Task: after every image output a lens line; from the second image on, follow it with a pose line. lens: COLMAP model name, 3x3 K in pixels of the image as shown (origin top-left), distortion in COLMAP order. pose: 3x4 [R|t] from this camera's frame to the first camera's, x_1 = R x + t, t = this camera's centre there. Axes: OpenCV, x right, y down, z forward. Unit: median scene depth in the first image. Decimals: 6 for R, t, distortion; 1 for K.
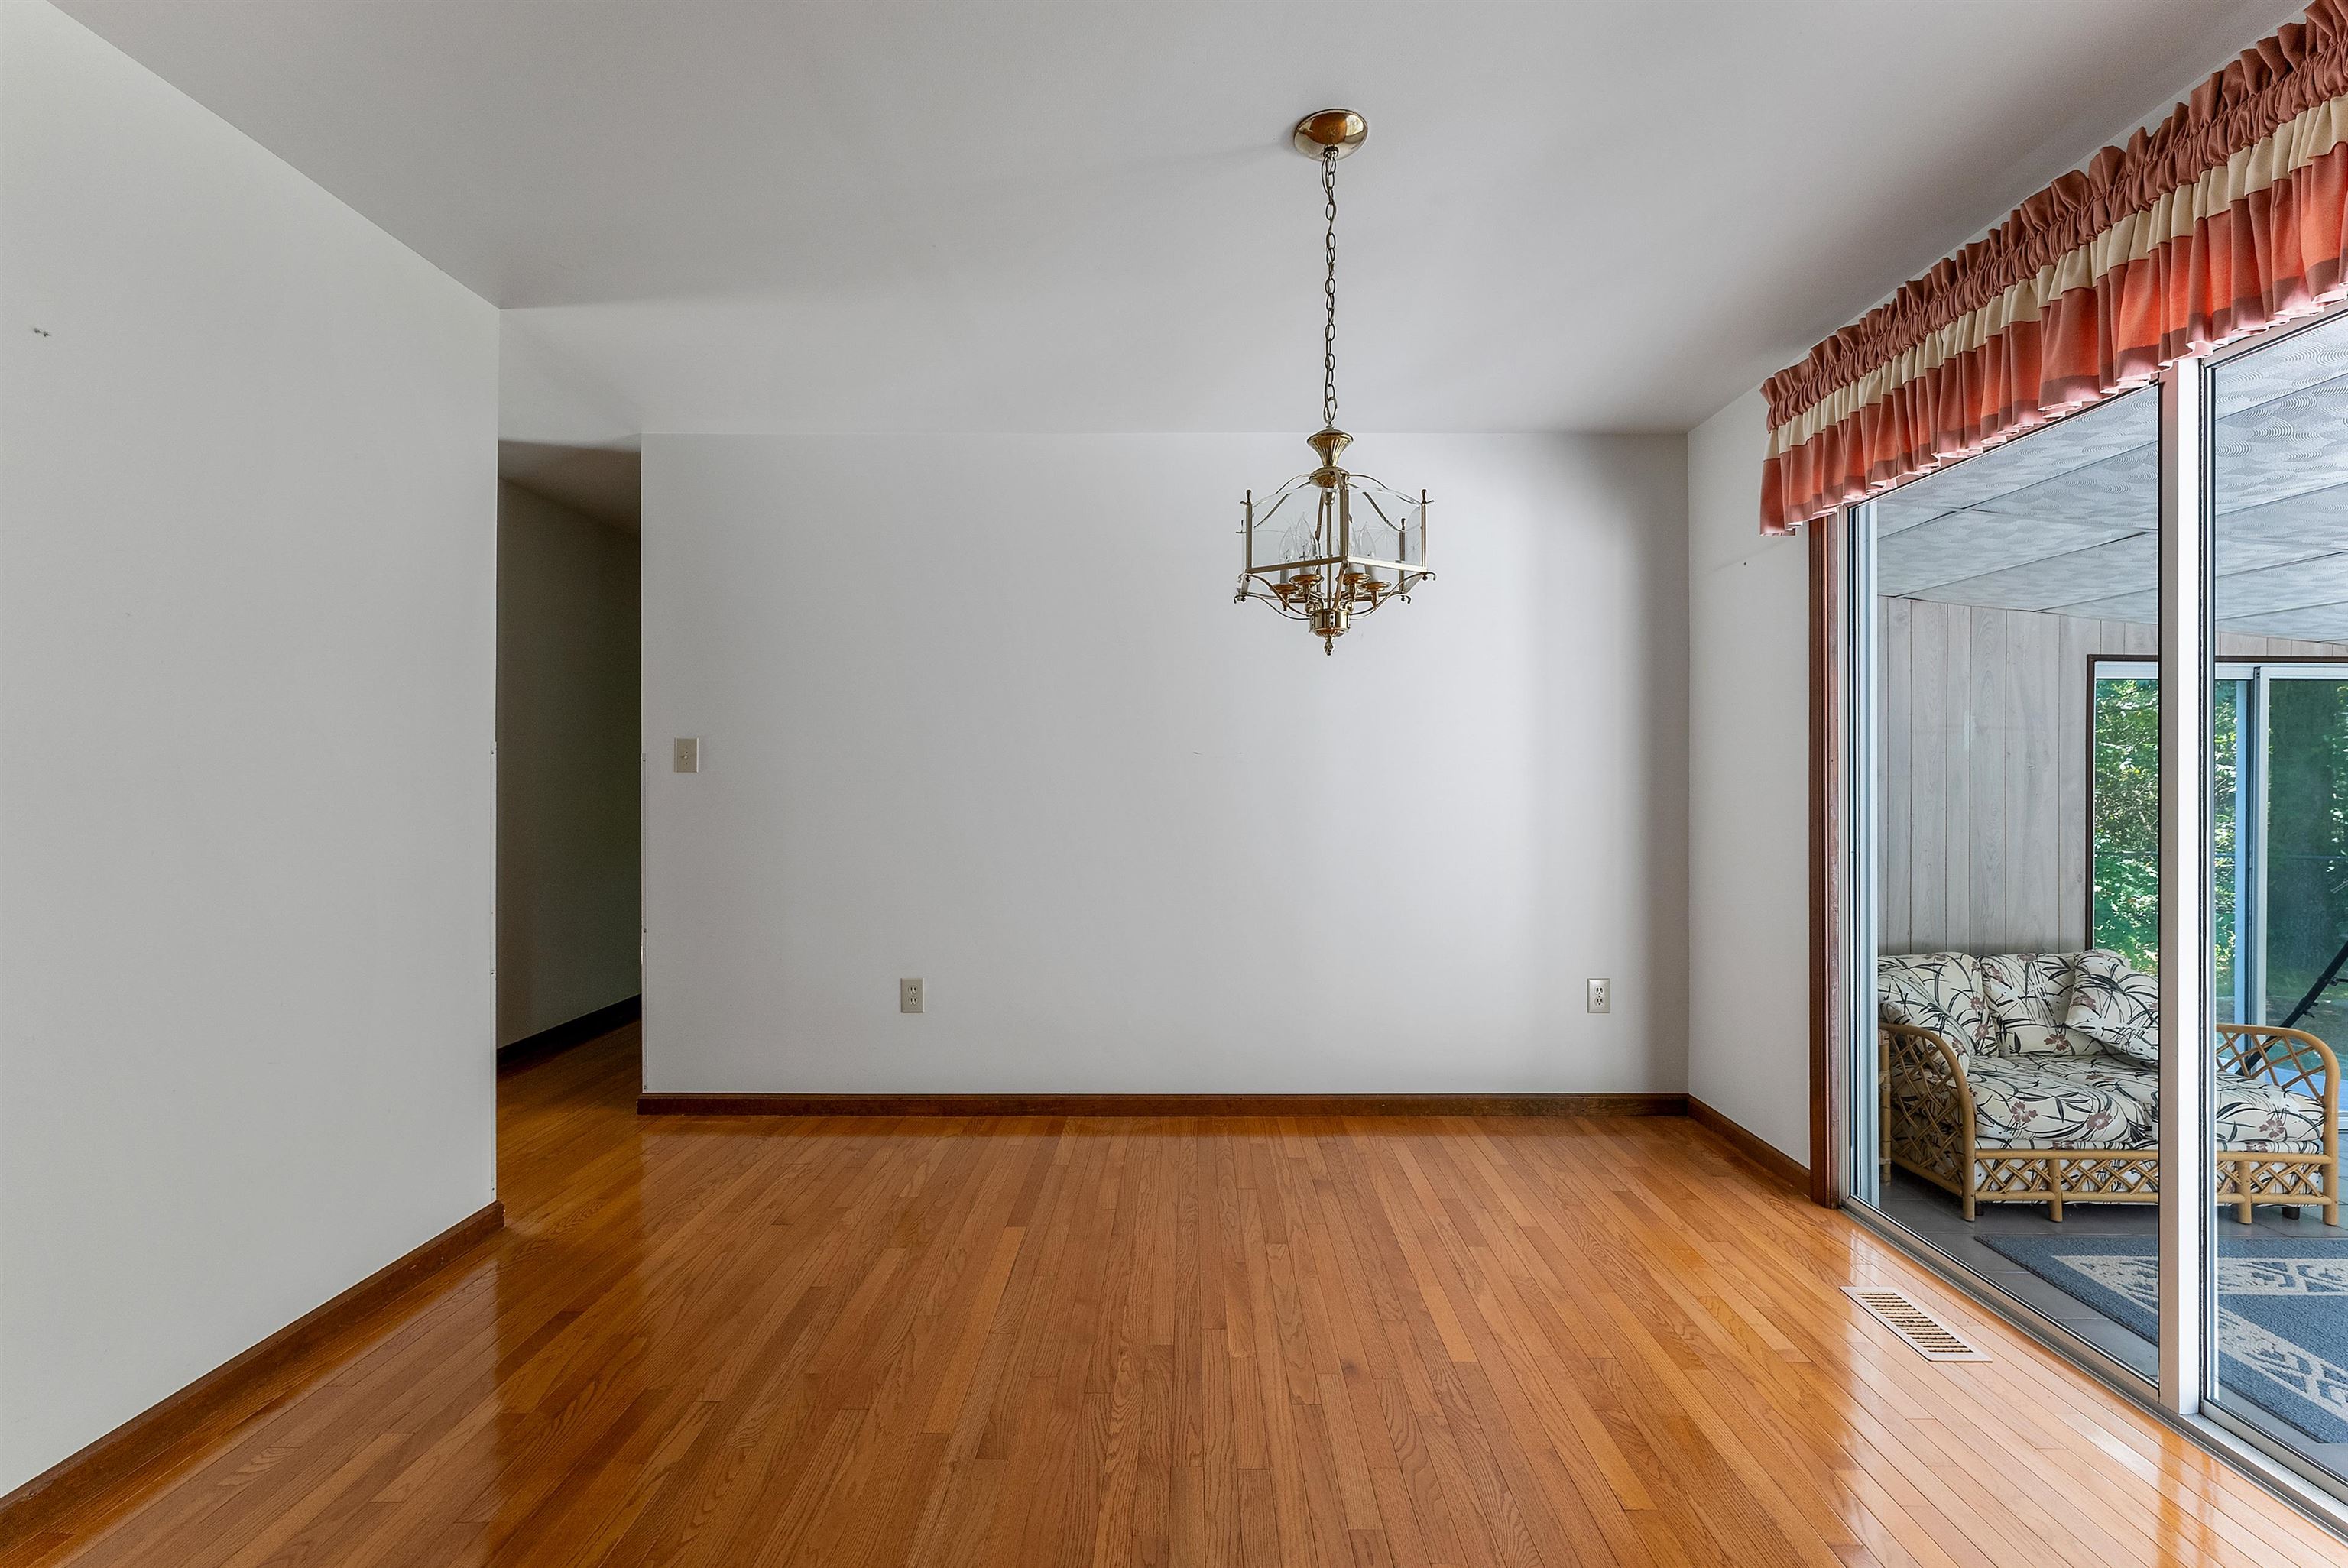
lens RADIAL K [[961.8, 0, 1191.6], [0, 961.8, 788.6], [0, 0, 1]] dist [0.006519, -0.001157]
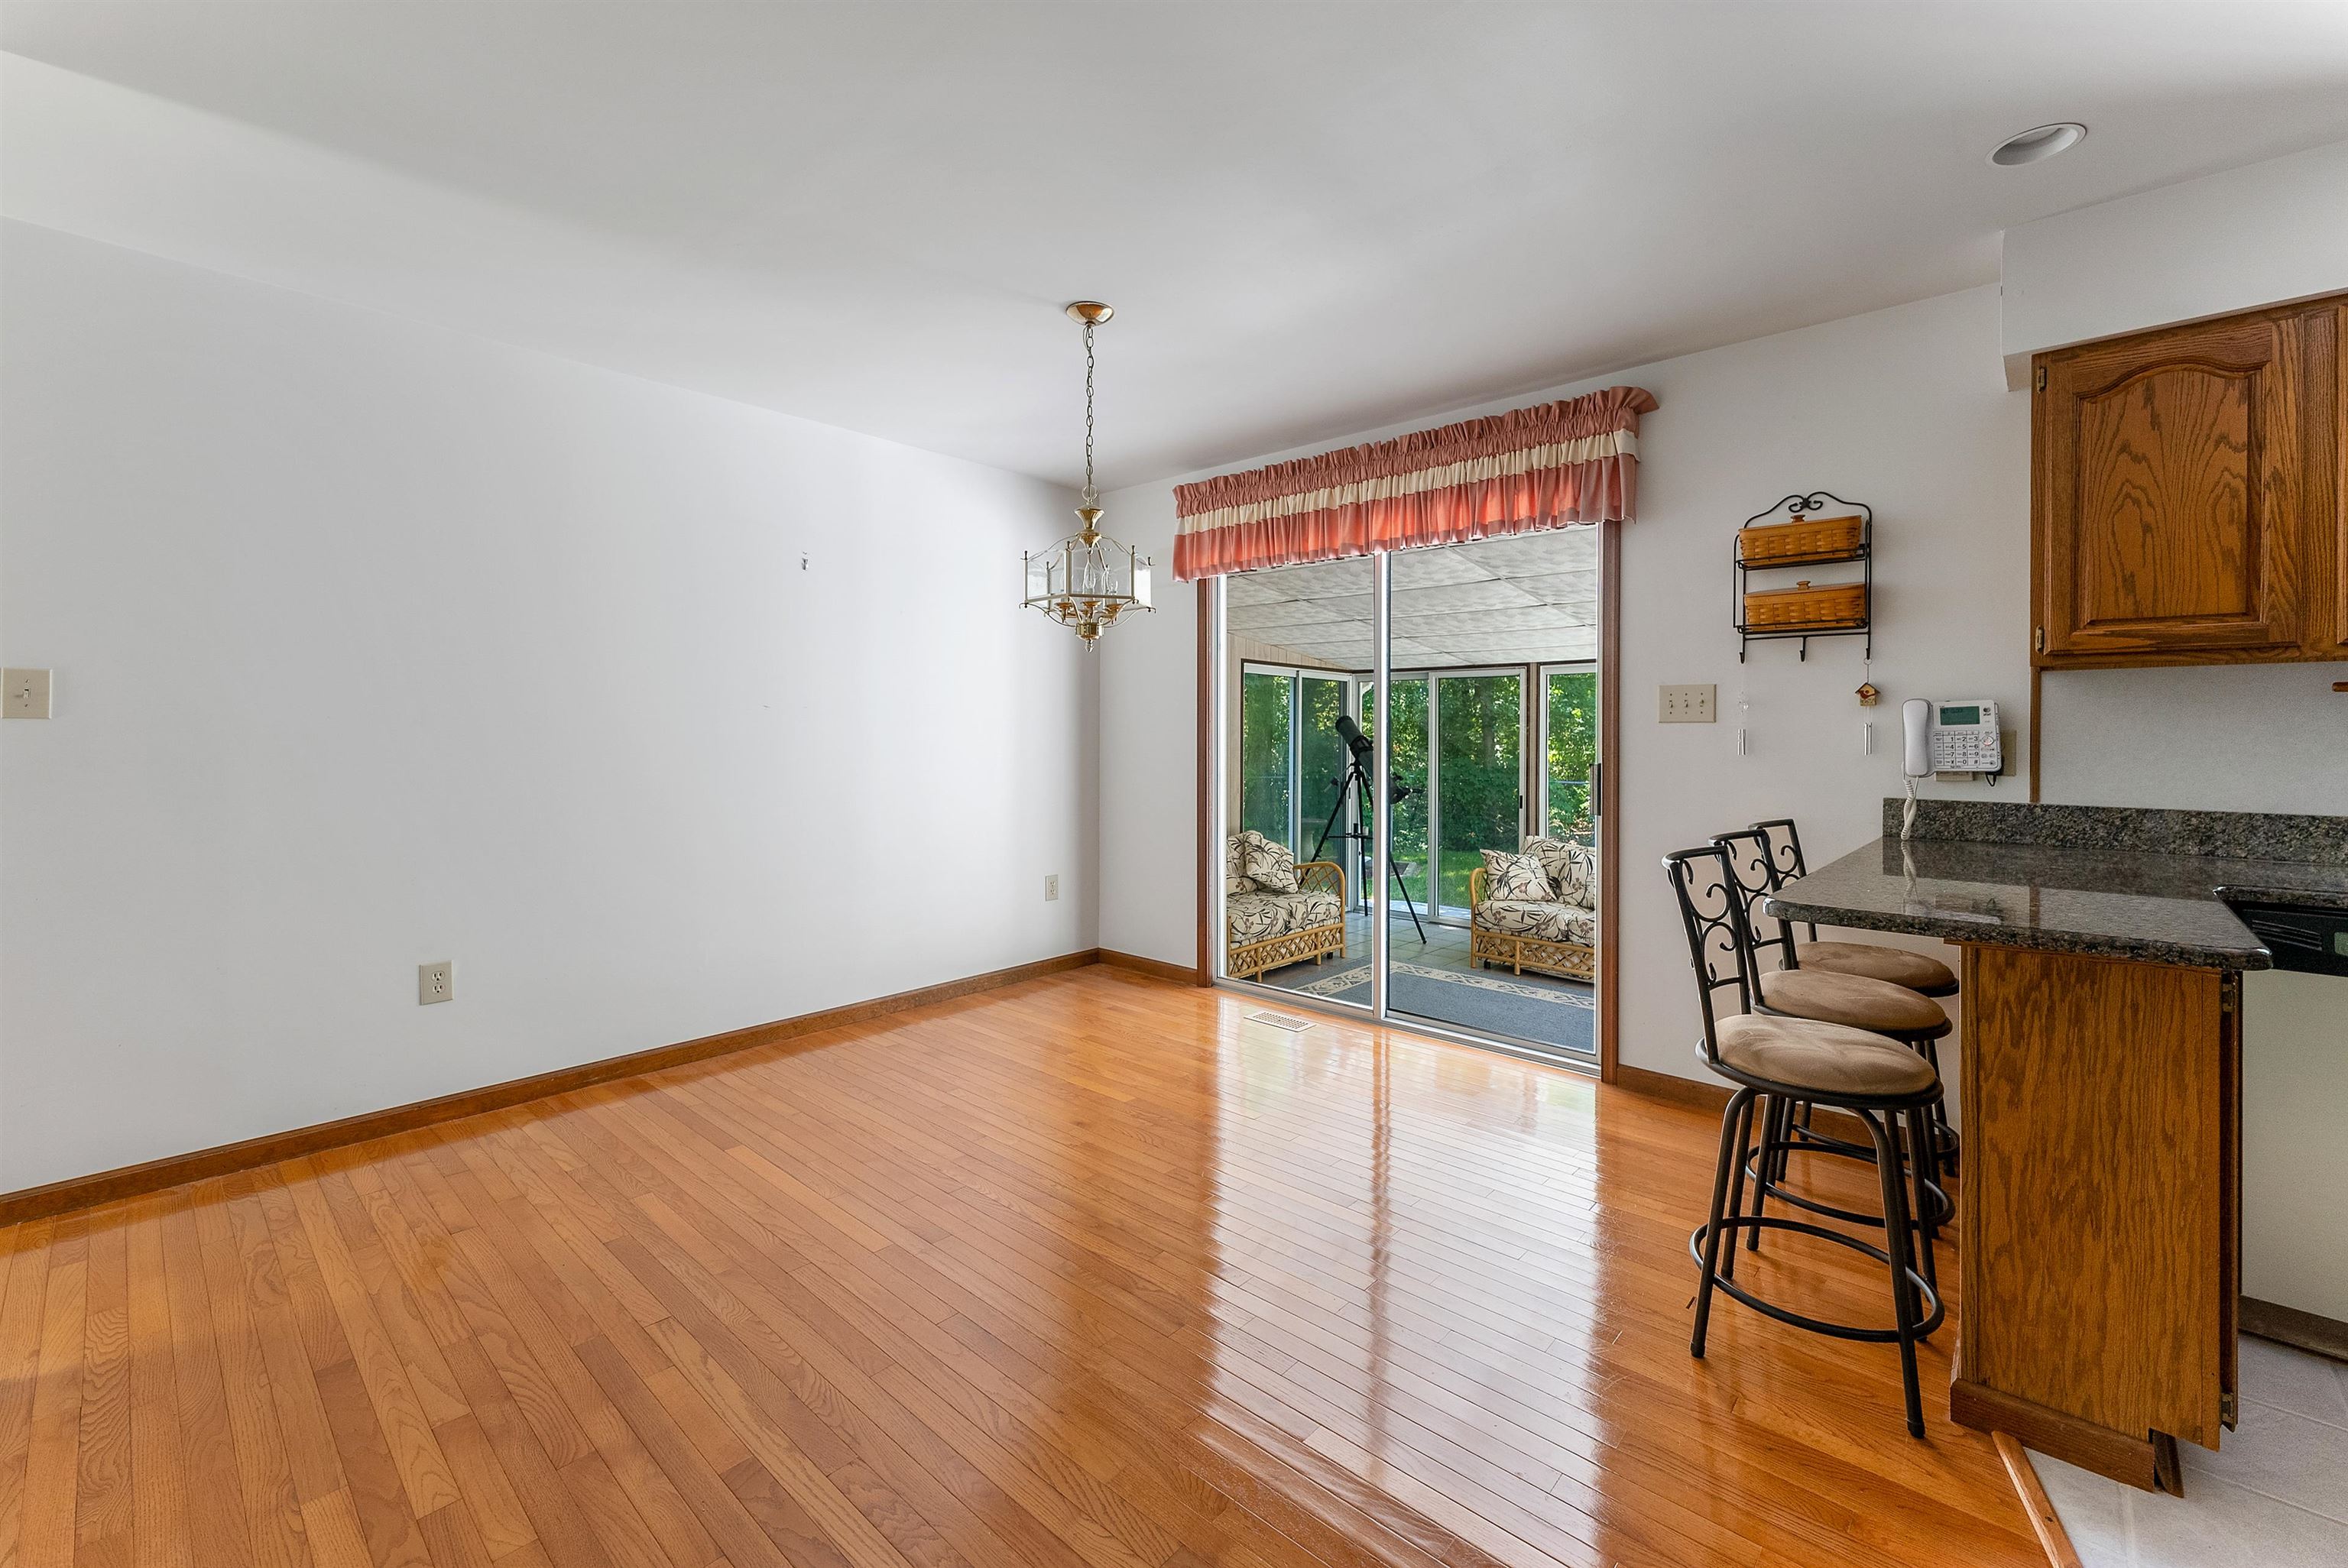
lens RADIAL K [[961.8, 0, 1205.0], [0, 961.8, 744.1], [0, 0, 1]] dist [0.006519, -0.001157]
pose [[0.657947, -0.008491, 0.753016, -0.574995], [0.003845, 0.999961, 0.007915, -0.002516], [-0.753054, -0.002313, 0.657955, -0.093852]]
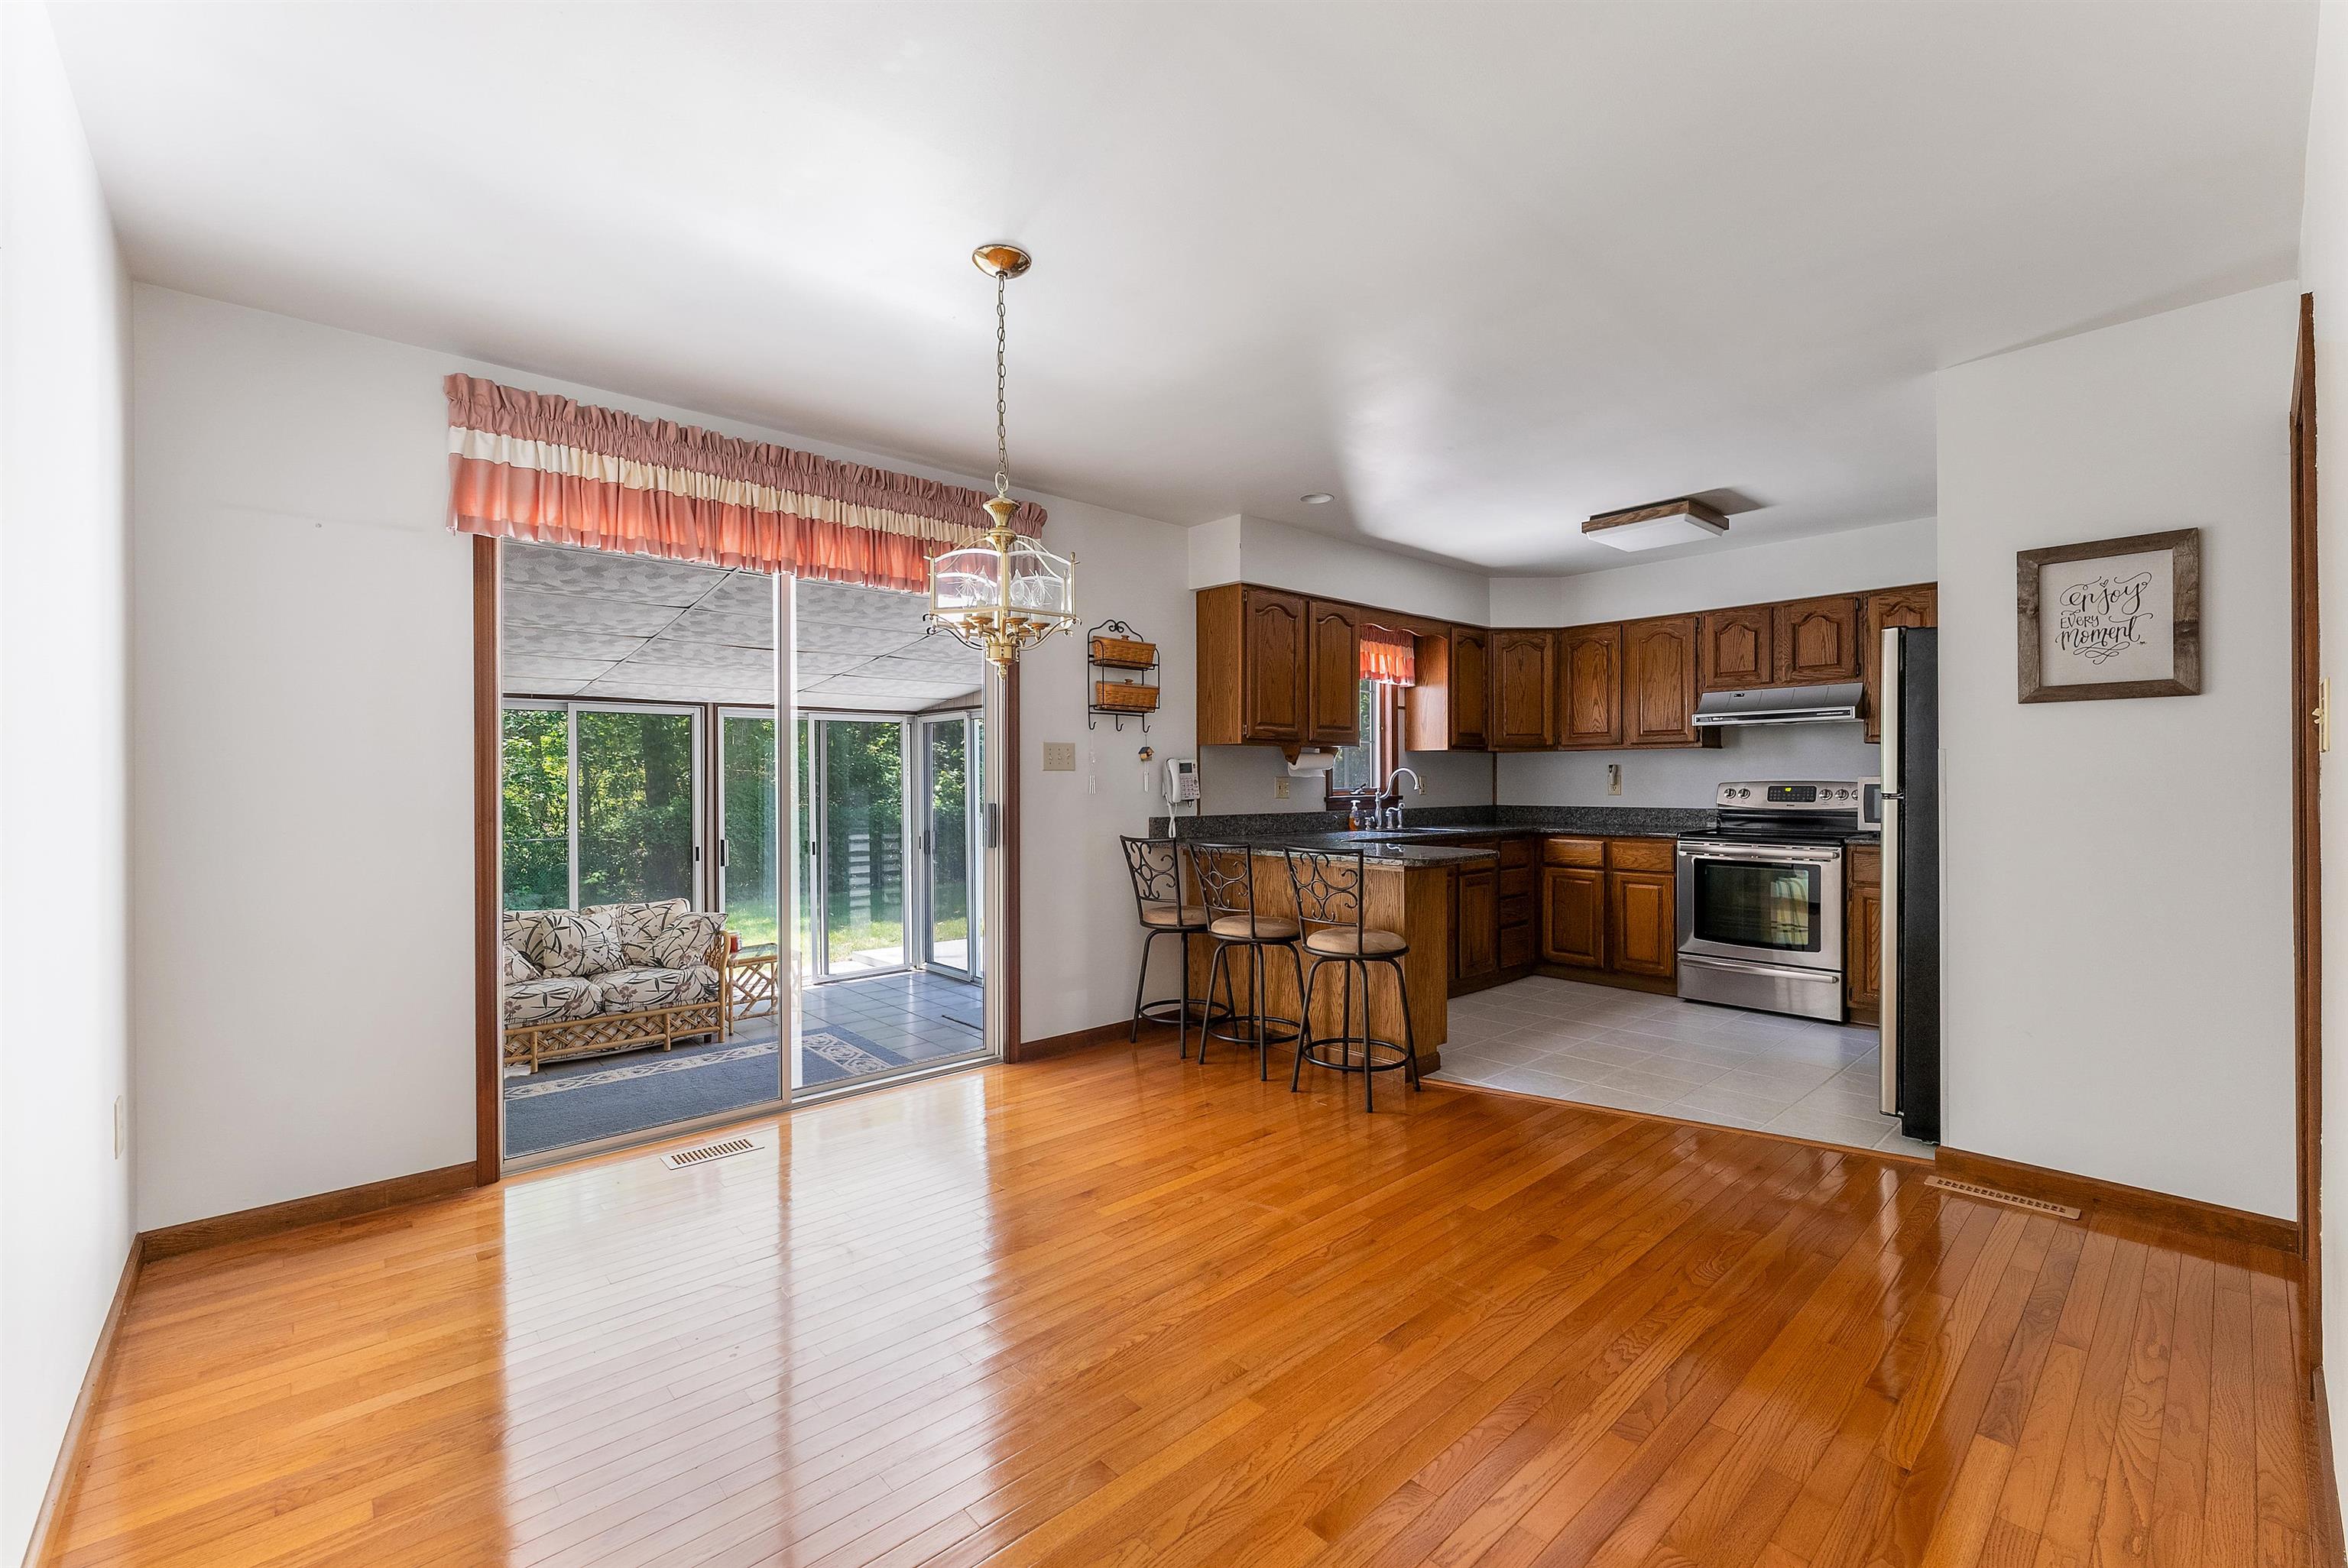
lens RADIAL K [[972.5, 0, 1176.8], [0, 972.5, 779.1], [0, 0, 1]] dist [-0.001135, -0.000063]
pose [[-0.669154, -0.001396, 0.743122, -0.612553], [0.005779, 0.999958, 0.007083, -0.012338], [-0.743101, 0.009034, -0.669118, 1.092109]]
